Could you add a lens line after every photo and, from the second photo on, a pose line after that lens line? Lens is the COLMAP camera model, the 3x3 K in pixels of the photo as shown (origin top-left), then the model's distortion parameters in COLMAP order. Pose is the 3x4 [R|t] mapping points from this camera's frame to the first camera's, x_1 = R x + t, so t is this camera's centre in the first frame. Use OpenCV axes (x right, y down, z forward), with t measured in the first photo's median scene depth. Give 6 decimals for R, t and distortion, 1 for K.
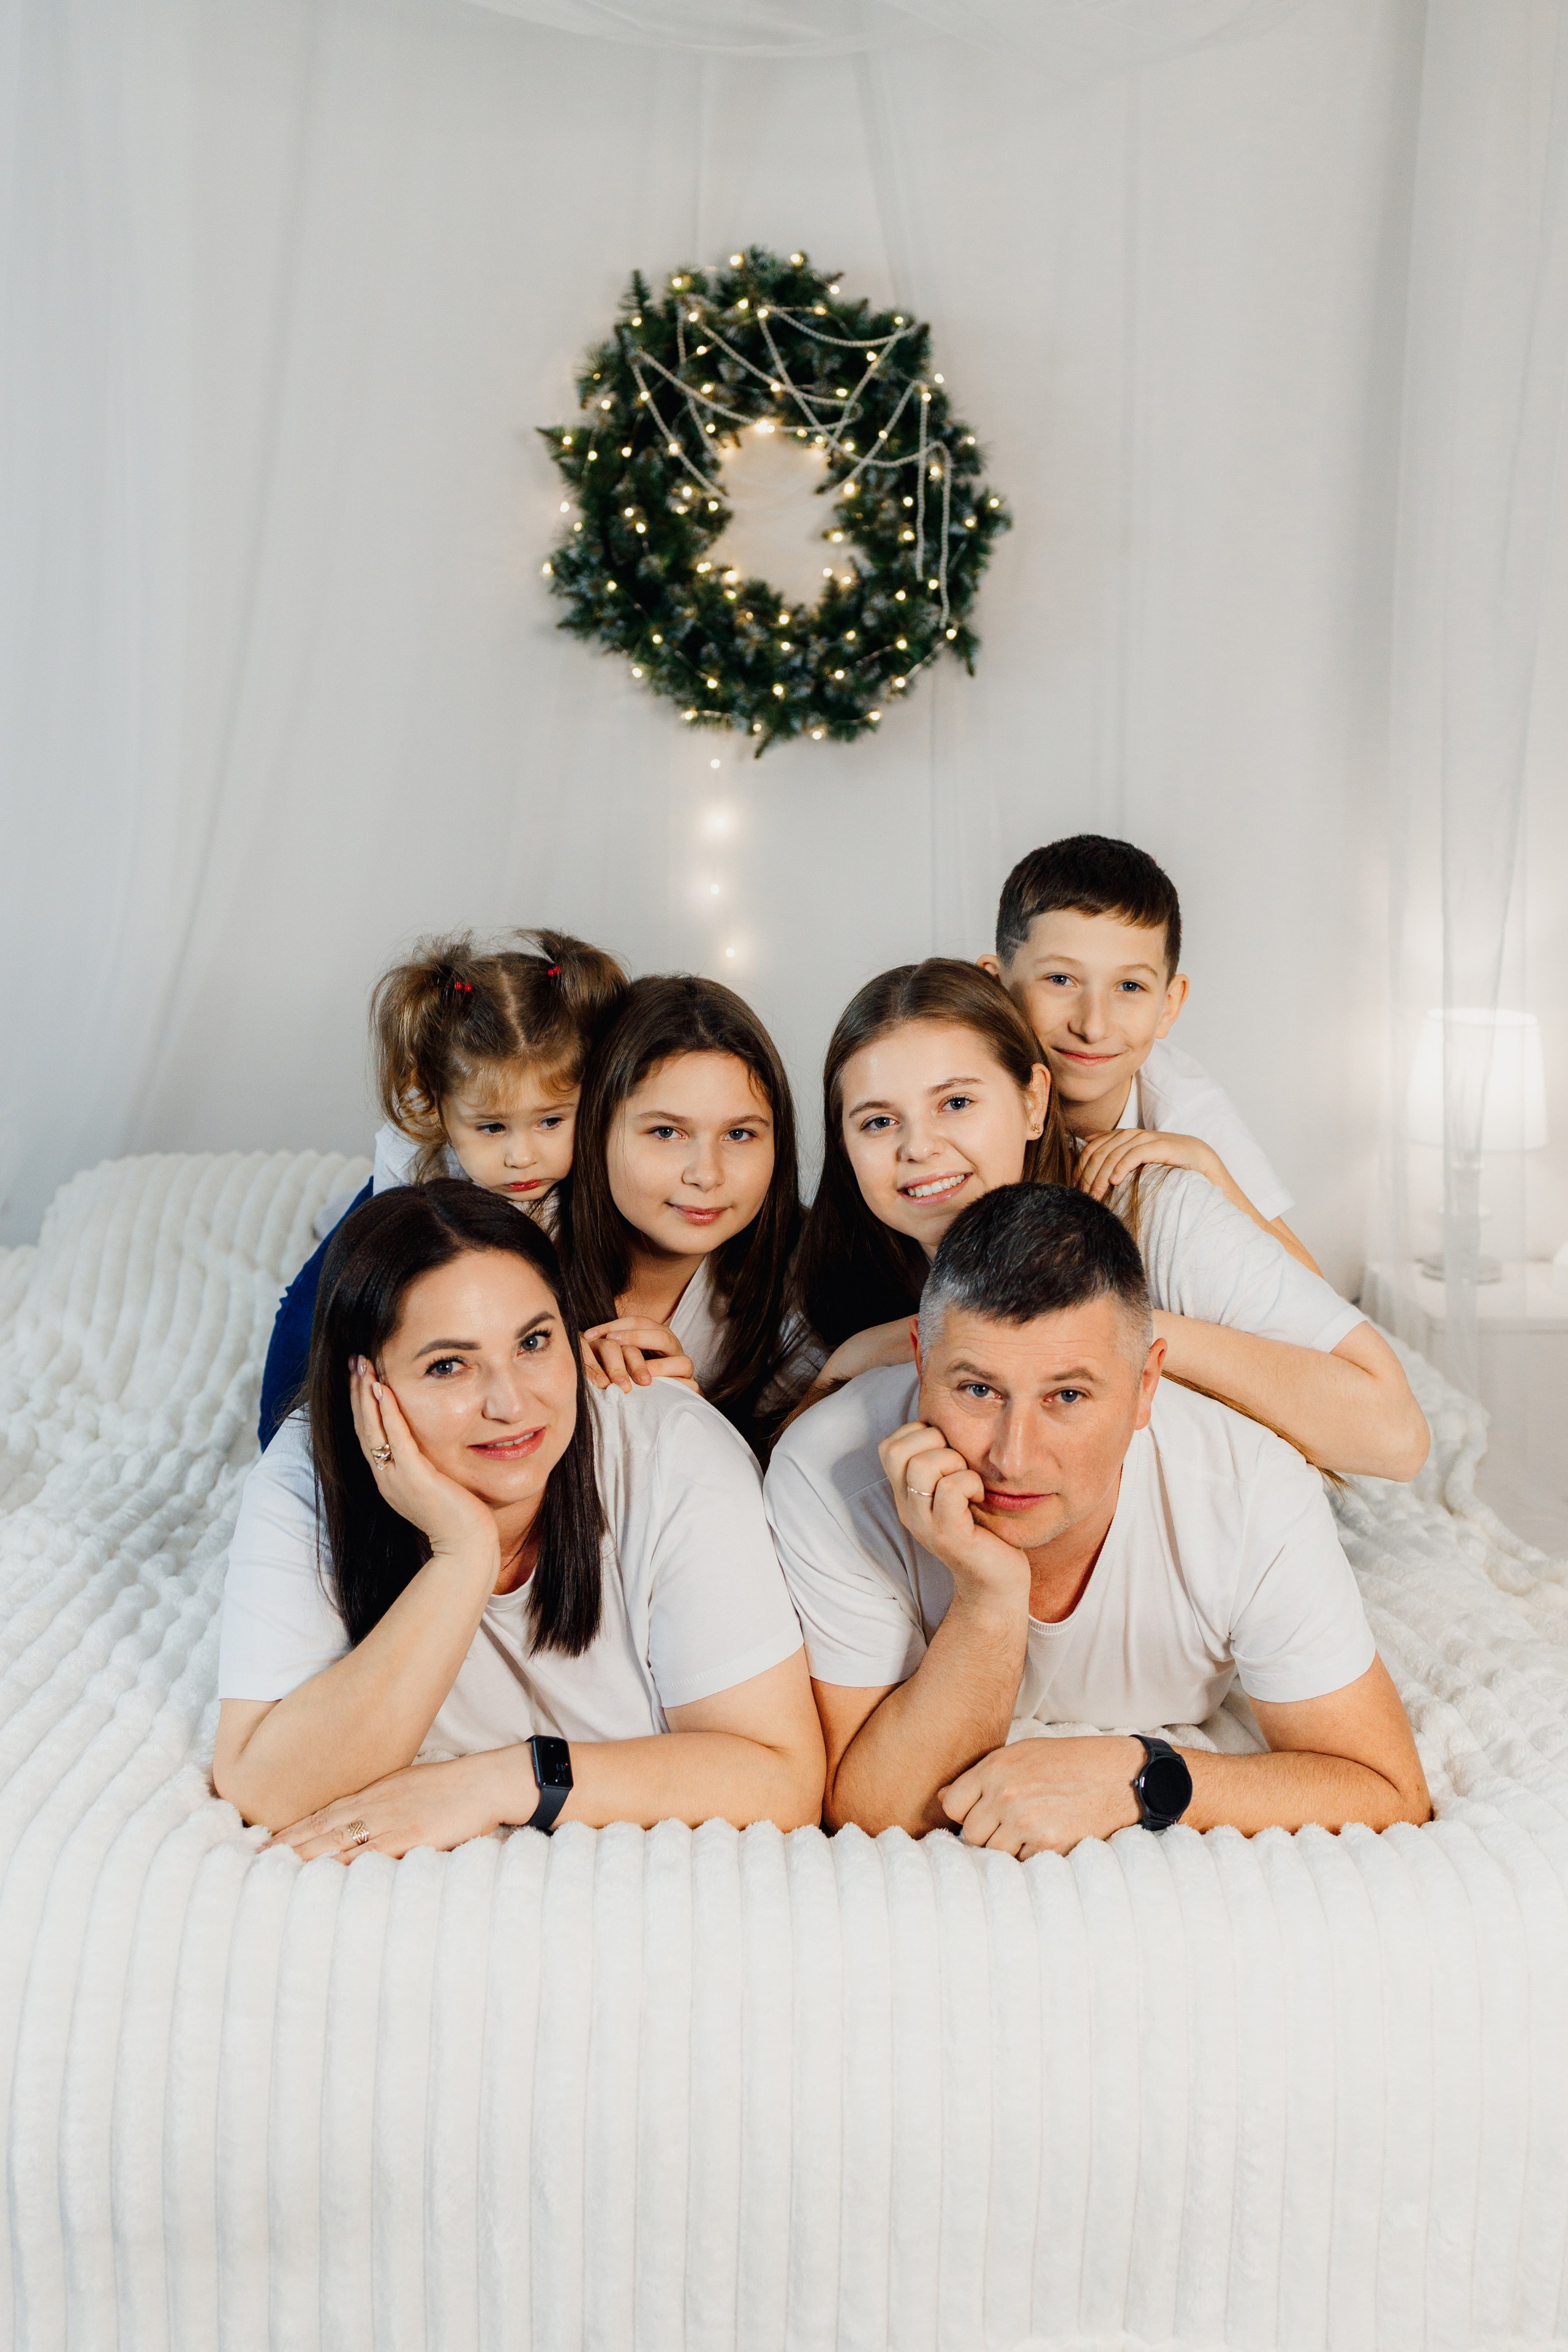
lens RADIAL K [[2854.2, 0, 772.4], [0, 2854.2, 1208.9], [0, 0, 1]] dist [0.025769, 0.001587]
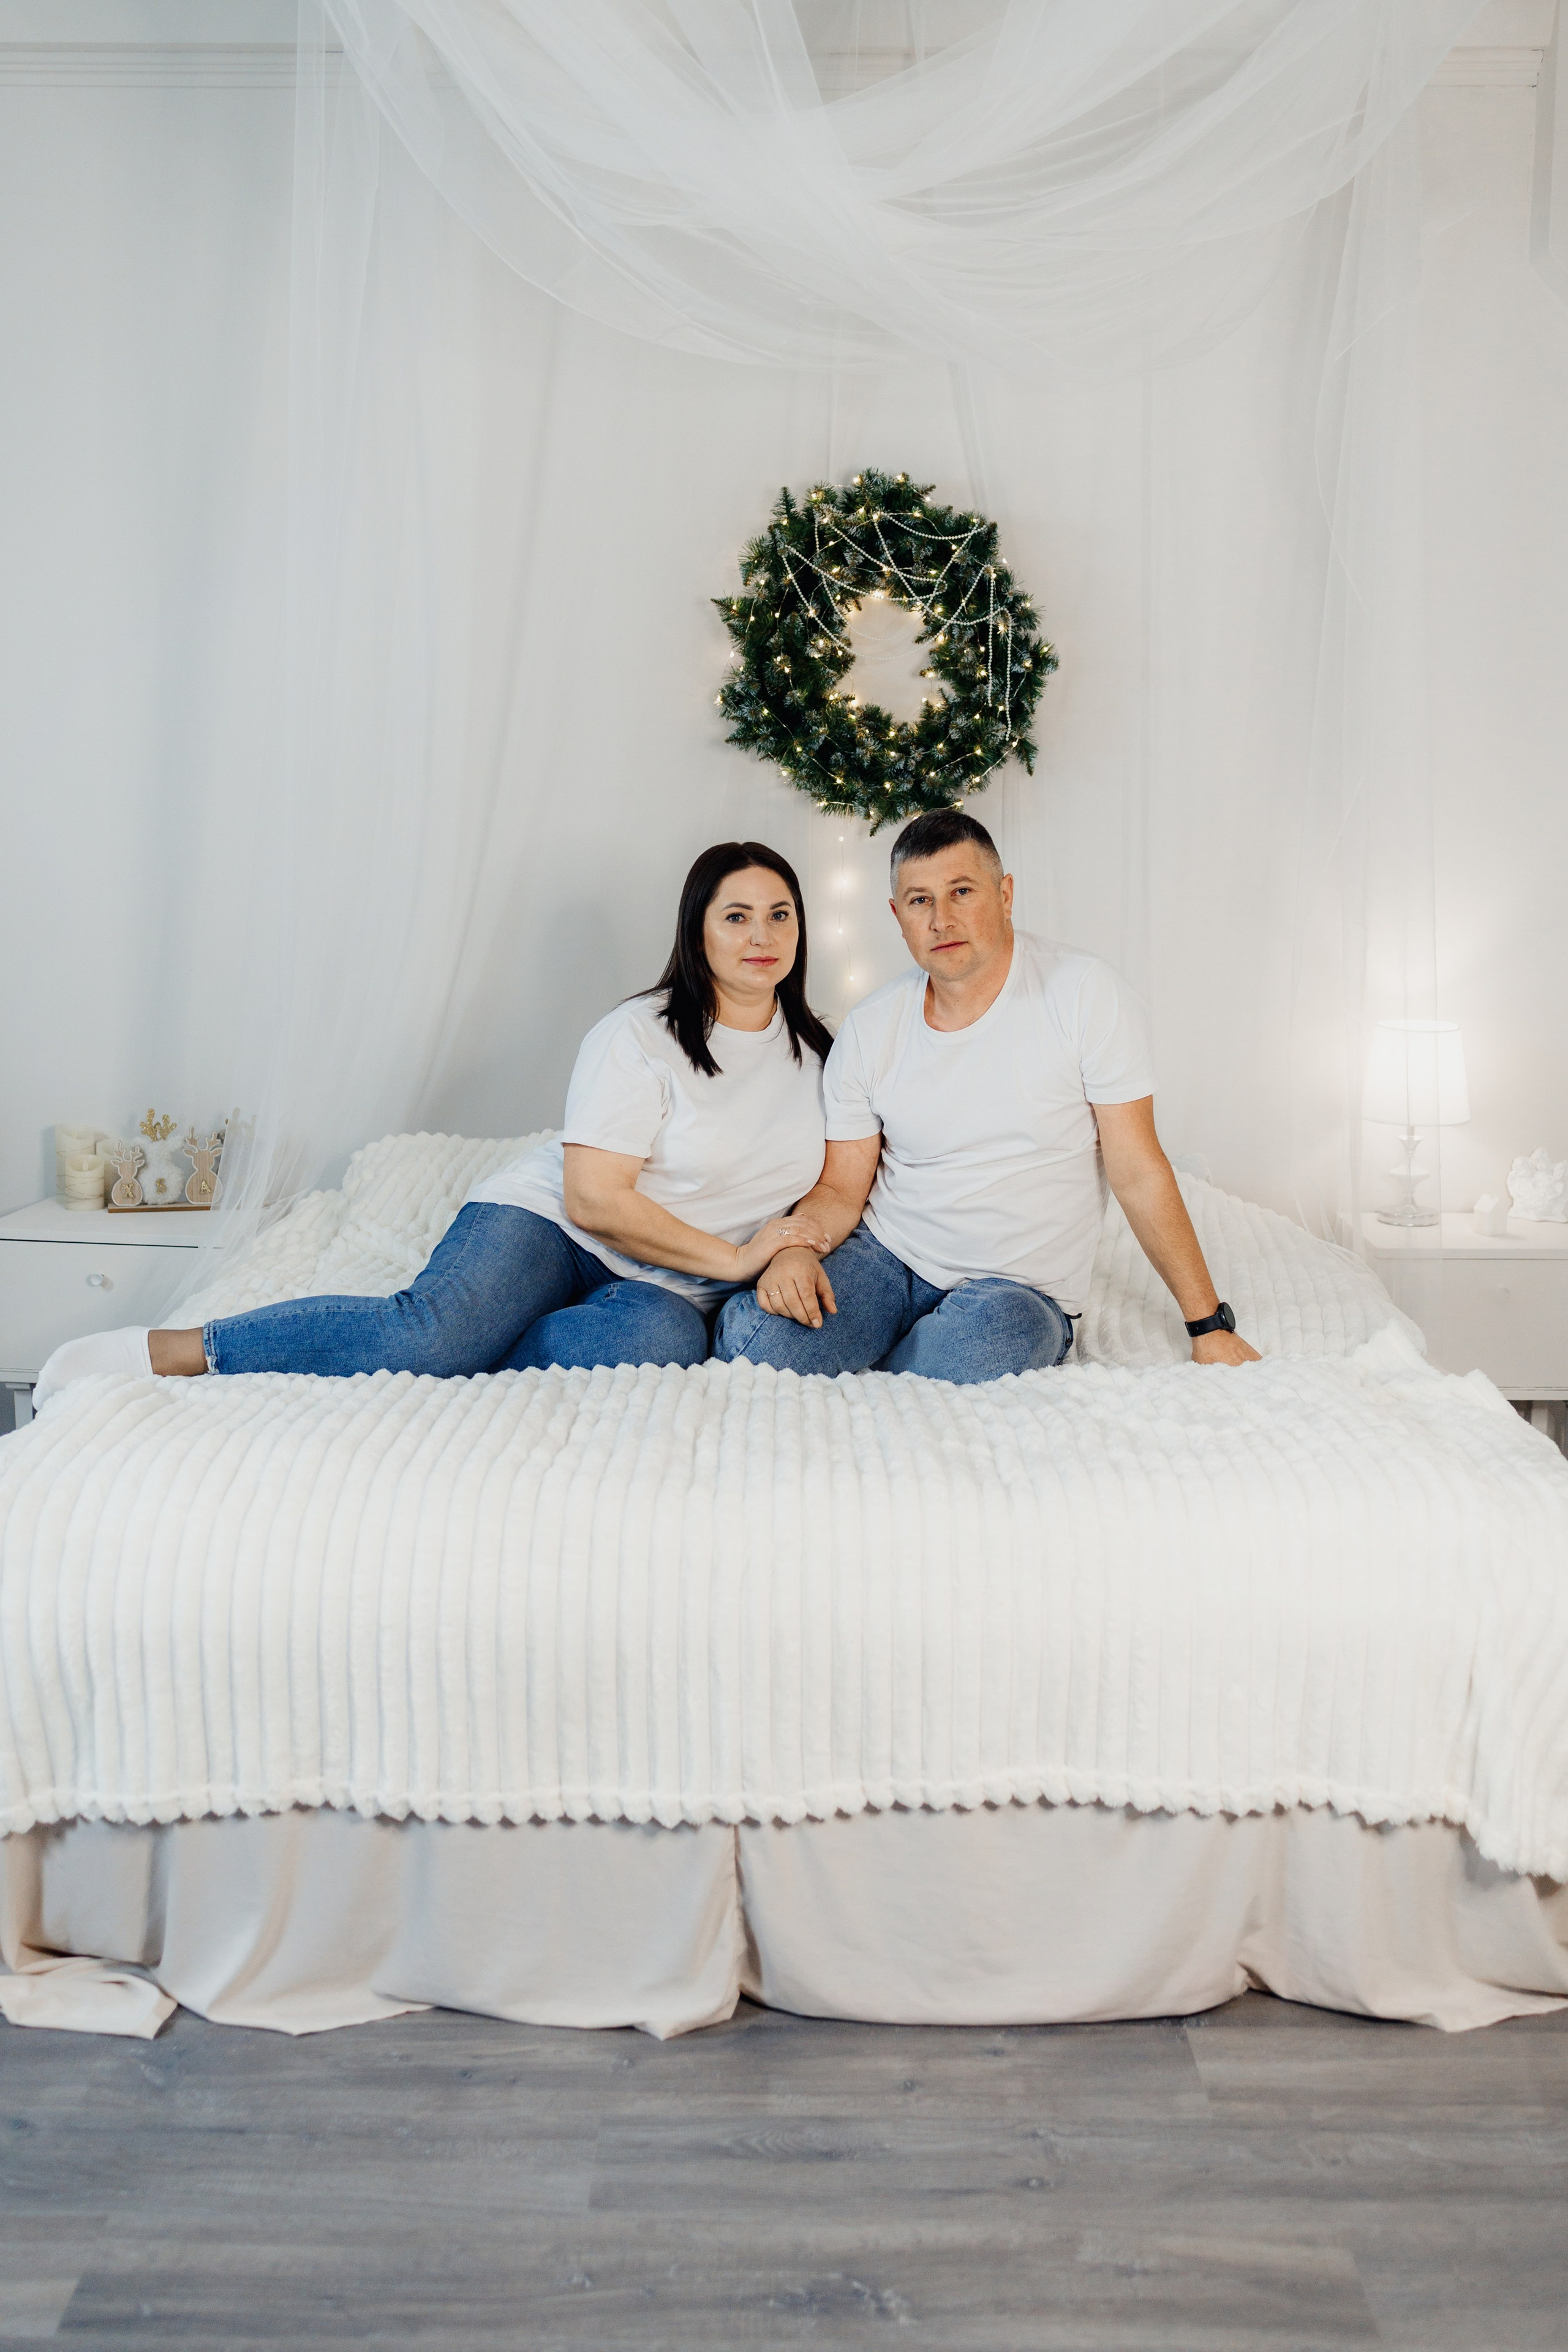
lens RADIAL K [[2805.0, 0, 774.0], [0, 2805.0, 1085.5], [0, 0, 1]] dist [0.026272, -0.037139]
pose [[0.998243, 0.002251, -0.059208, 0.028009], [-0.005871, 0.998118, -0.061039, 0.043702], [0.058959, 0.061279, 0.996378, -0.332227]]
